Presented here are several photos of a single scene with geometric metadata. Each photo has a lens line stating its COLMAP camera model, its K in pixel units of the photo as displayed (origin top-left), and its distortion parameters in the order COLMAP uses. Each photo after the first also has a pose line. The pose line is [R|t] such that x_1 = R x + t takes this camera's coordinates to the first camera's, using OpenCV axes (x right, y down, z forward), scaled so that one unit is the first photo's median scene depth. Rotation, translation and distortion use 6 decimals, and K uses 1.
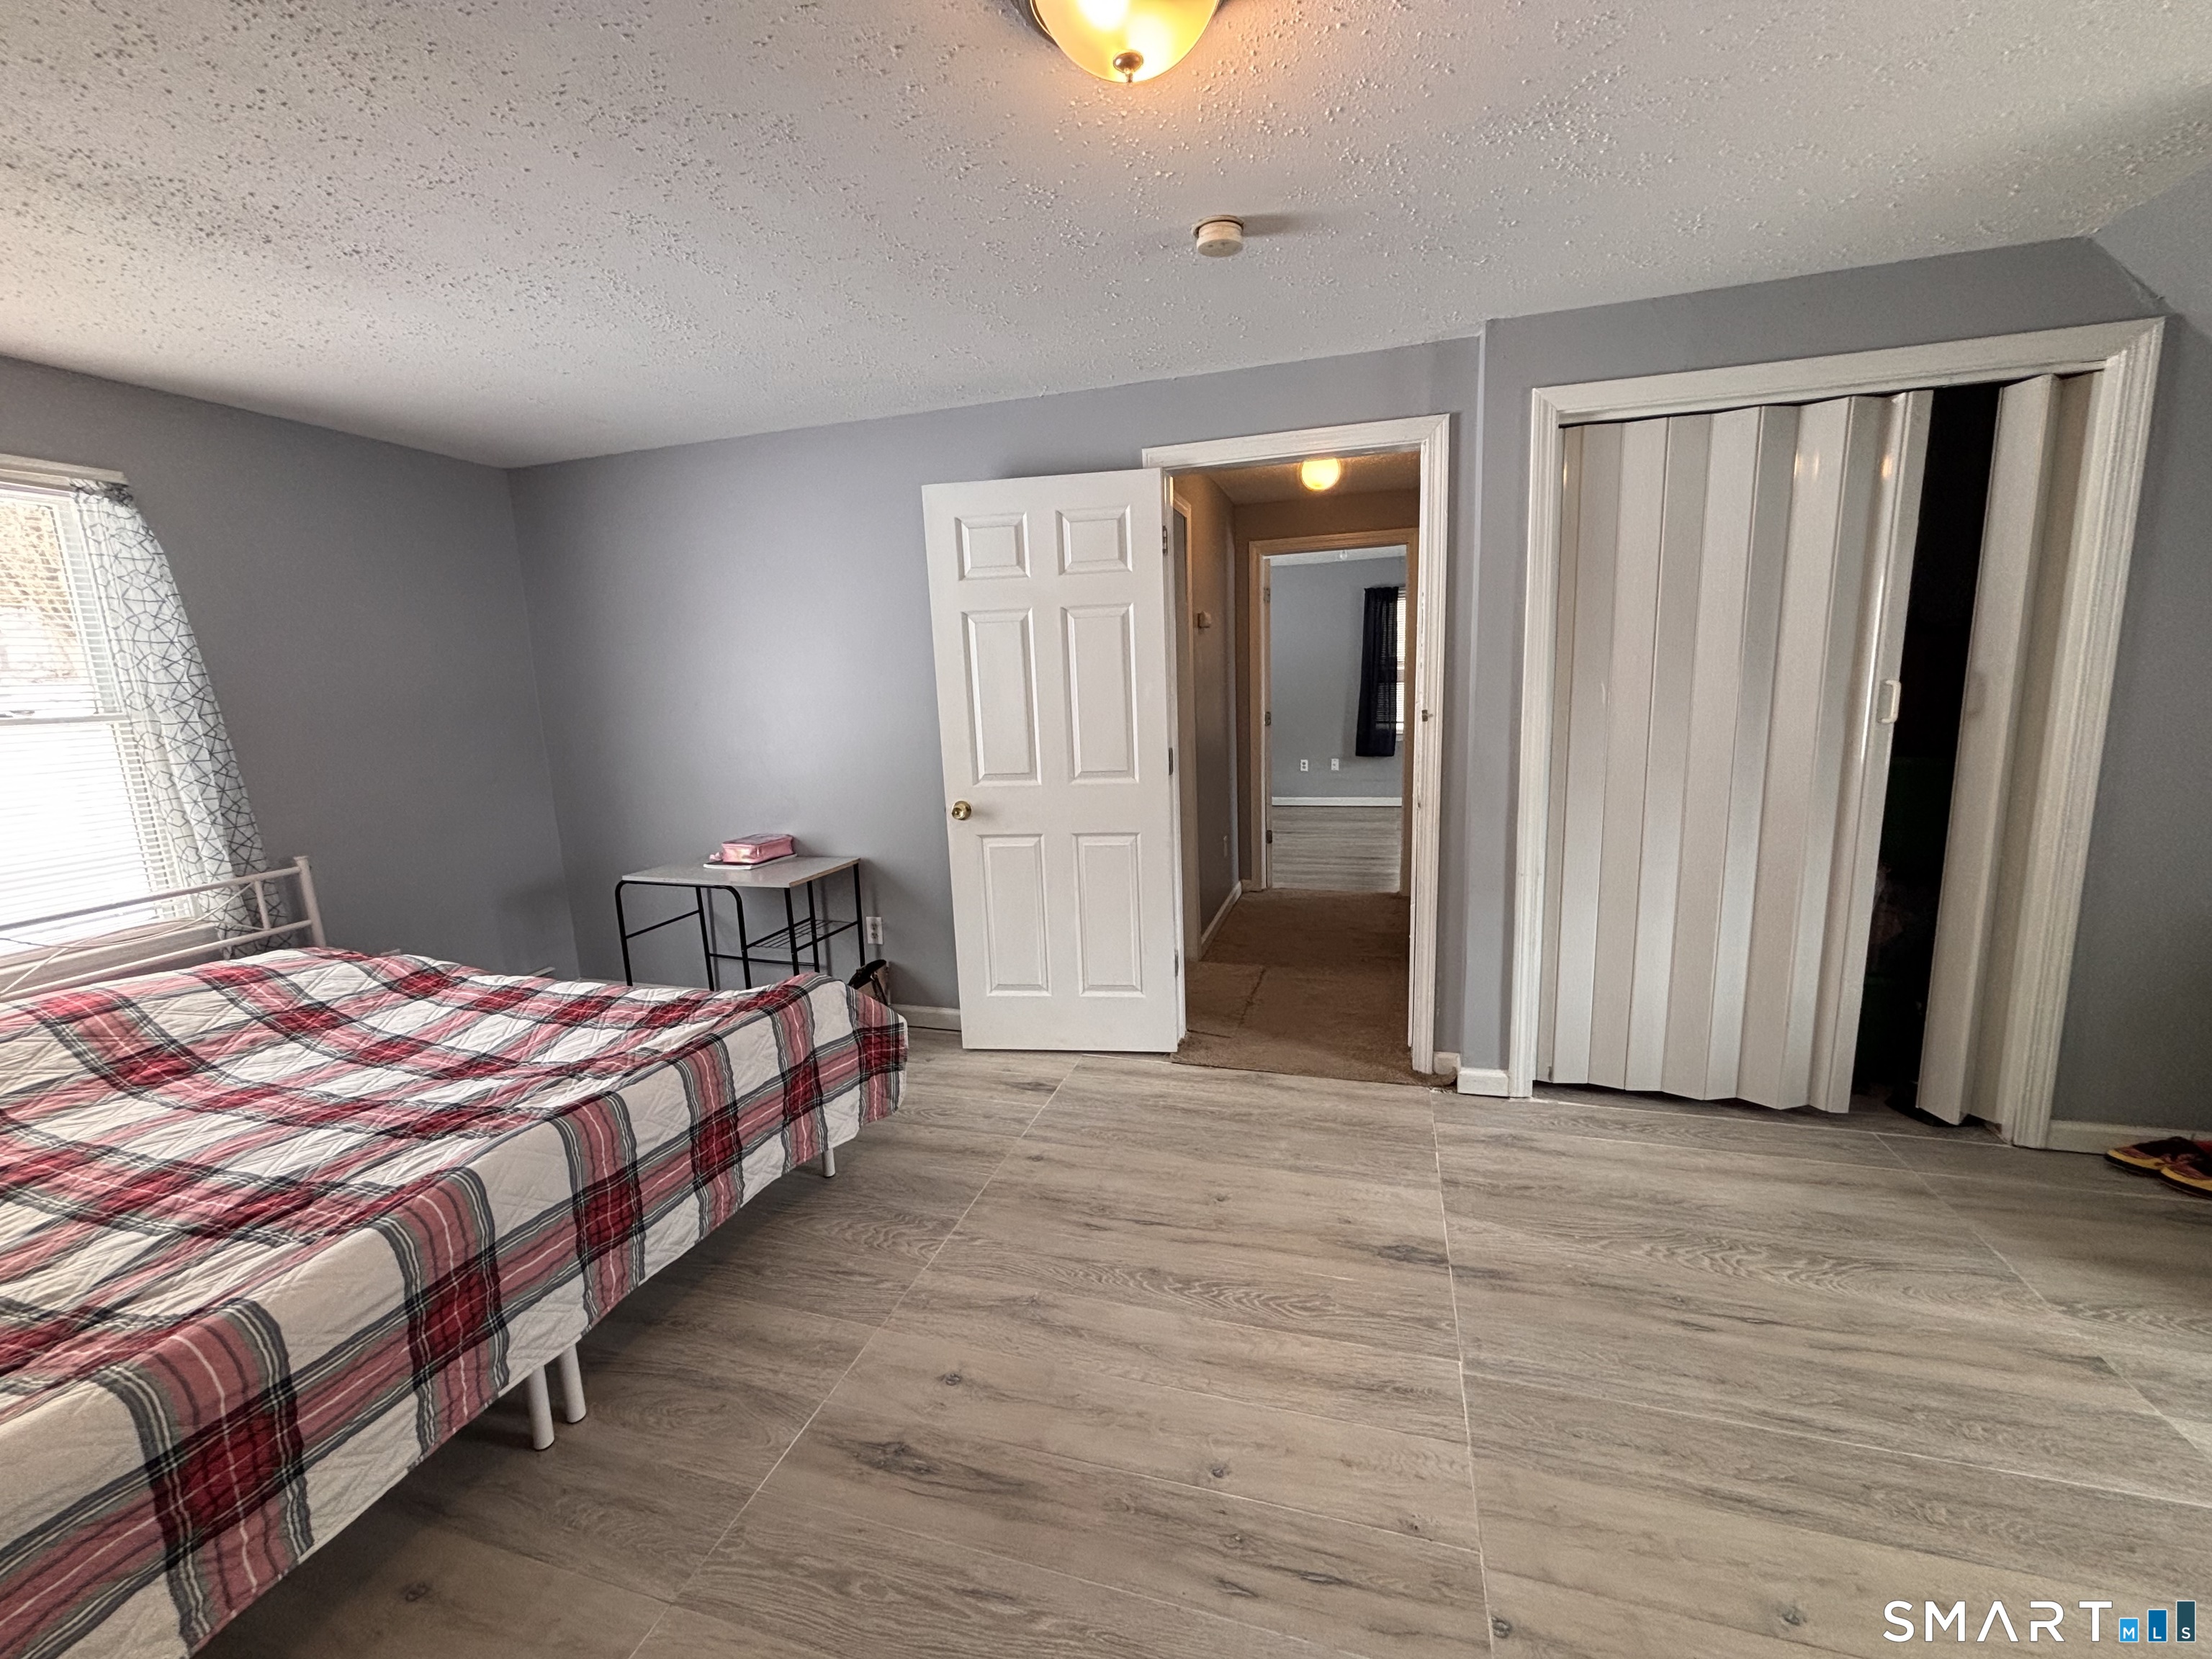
lens RADIAL K [[892.6, 0, 1107.1], [0, 892.6, 826.4], [0, 0, 1]] dist [0.001196, -0.000354]
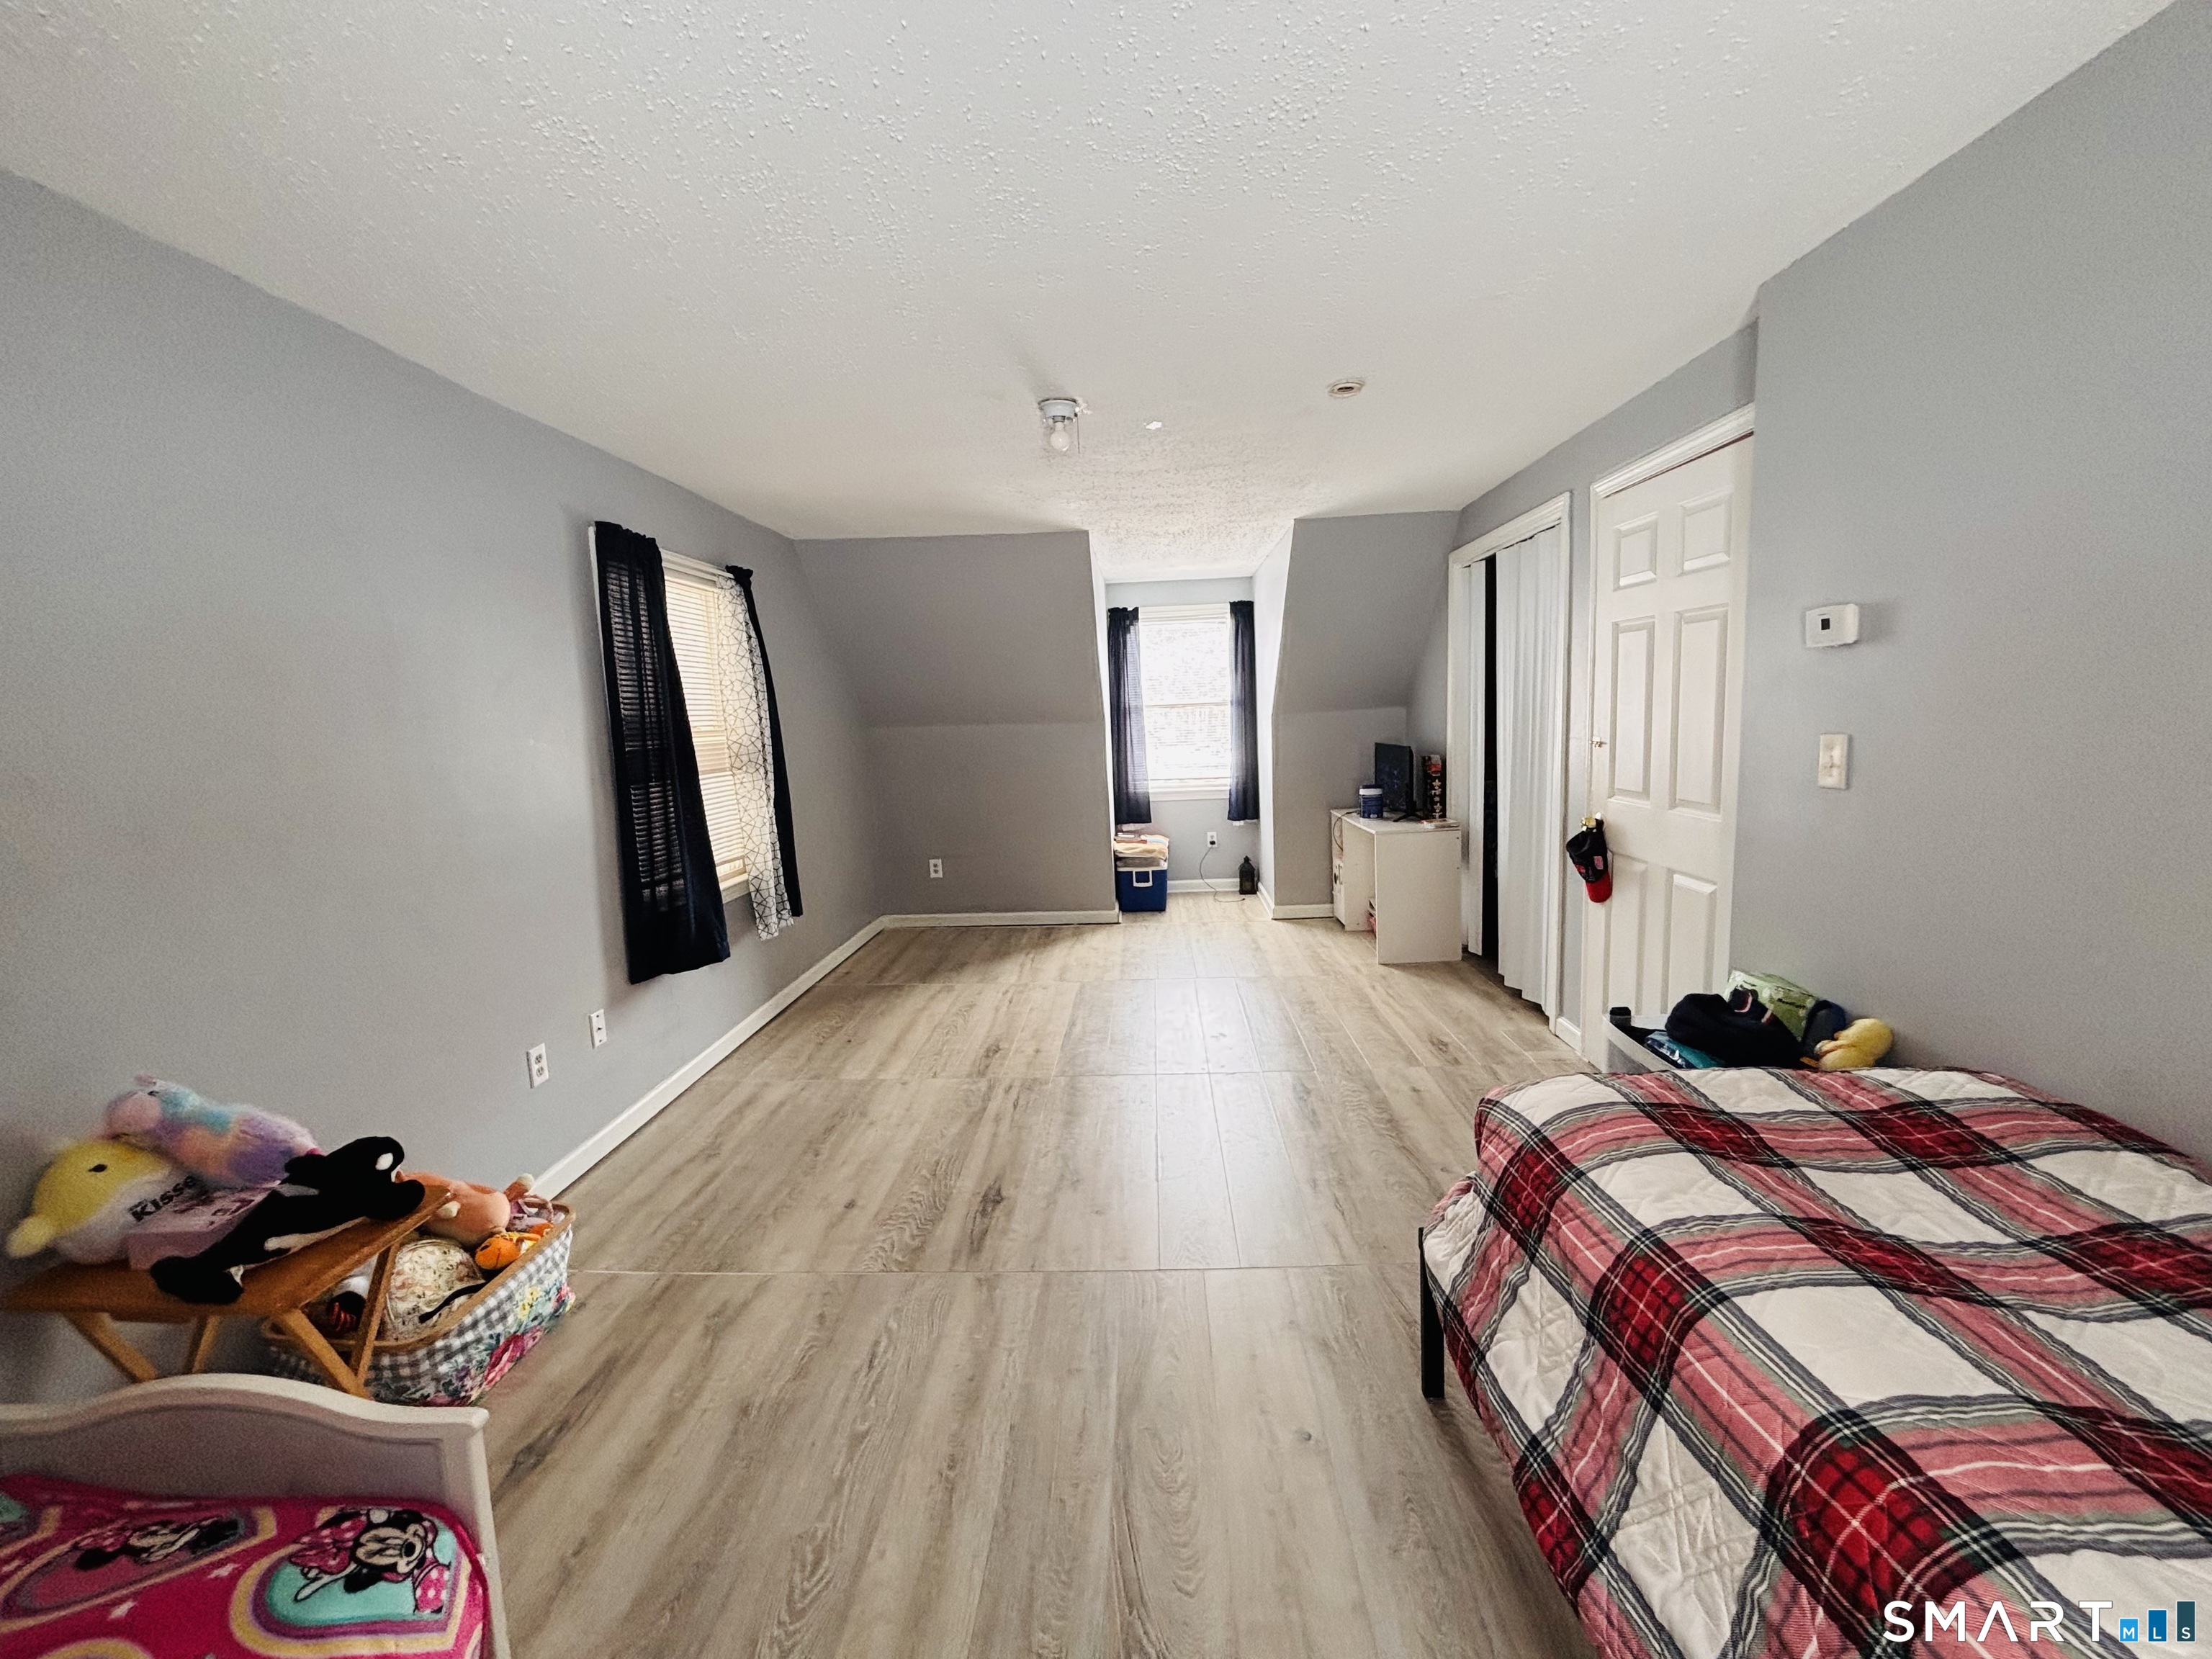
lens RADIAL K [[867.0, 0, 1104.3], [0, 867.0, 823.1], [0, 0, 1]] dist [0.014557, -0.000061]
pose [[-0.235881, -0.070514, 0.969220, -0.360647], [0.221285, 0.967264, 0.124226, -0.513902], [-0.946252, 0.243777, -0.212556, 3.153485]]
